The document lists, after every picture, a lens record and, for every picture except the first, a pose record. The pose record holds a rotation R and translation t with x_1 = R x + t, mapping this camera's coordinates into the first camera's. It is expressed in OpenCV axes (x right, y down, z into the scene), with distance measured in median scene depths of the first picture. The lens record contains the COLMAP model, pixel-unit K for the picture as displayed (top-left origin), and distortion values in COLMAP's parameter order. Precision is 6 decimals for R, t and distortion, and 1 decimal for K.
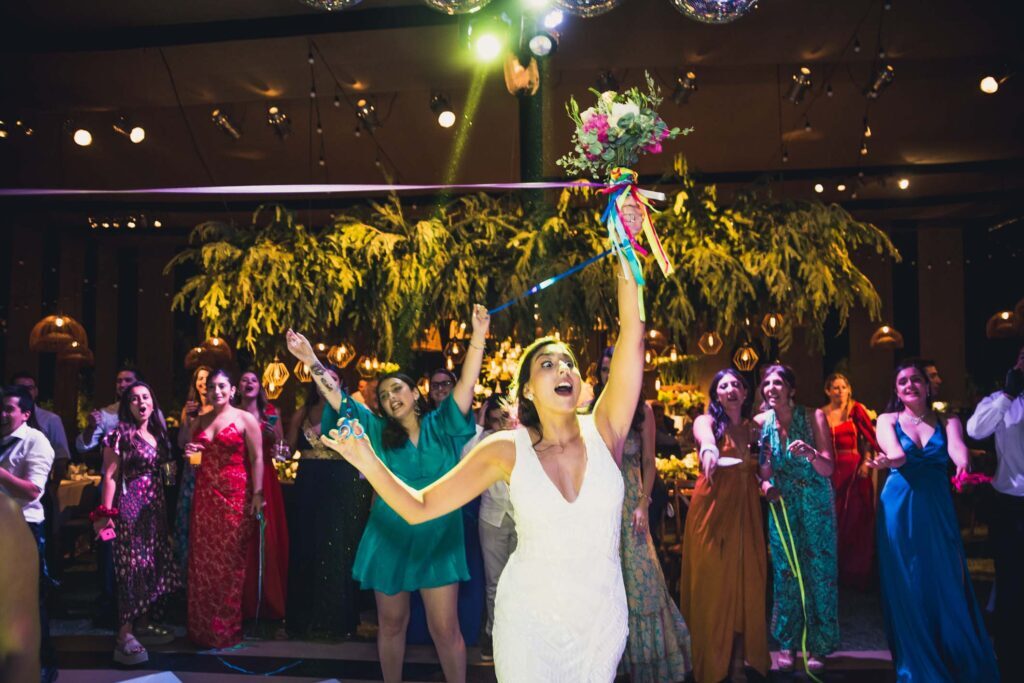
lens RADIAL K [[819.8, 0, 512.0], [0, 819.8, 341.5], [0, 0, 1]] dist [-0.122902, 0.126518]
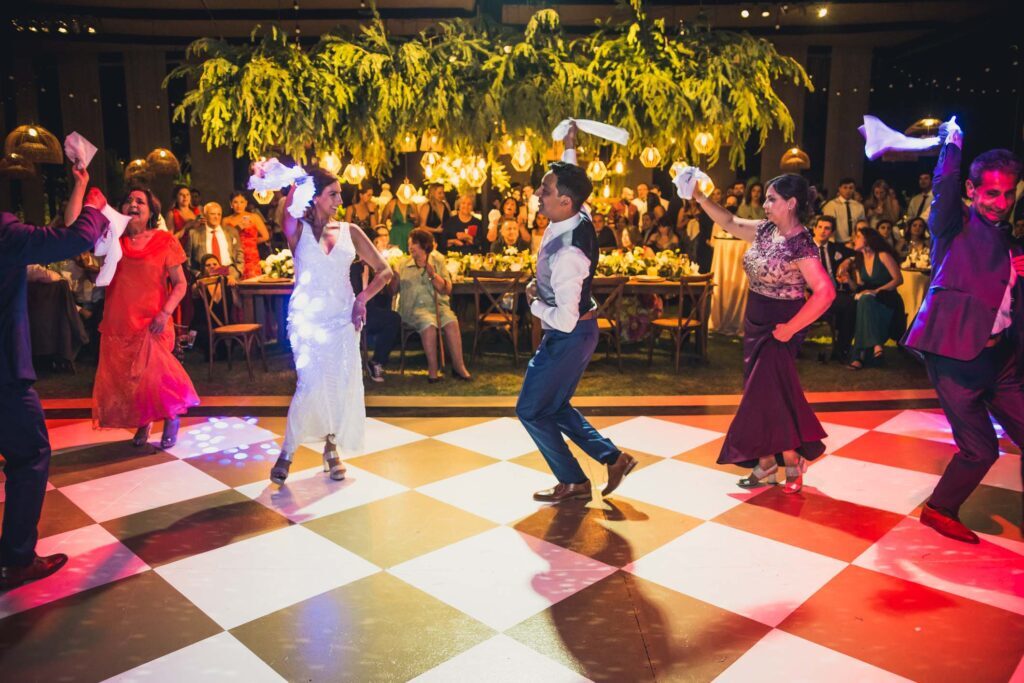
lens RADIAL K [[819.8, 0, 512.0], [0, 819.8, 341.5], [0, 0, 1]] dist [-0.122902, 0.126518]
pose [[0.994045, -0.009895, 0.108516, -0.089924], [-0.014281, 0.975449, 0.219763, 0.006956], [-0.108027, -0.220004, 0.969499, -0.182732]]
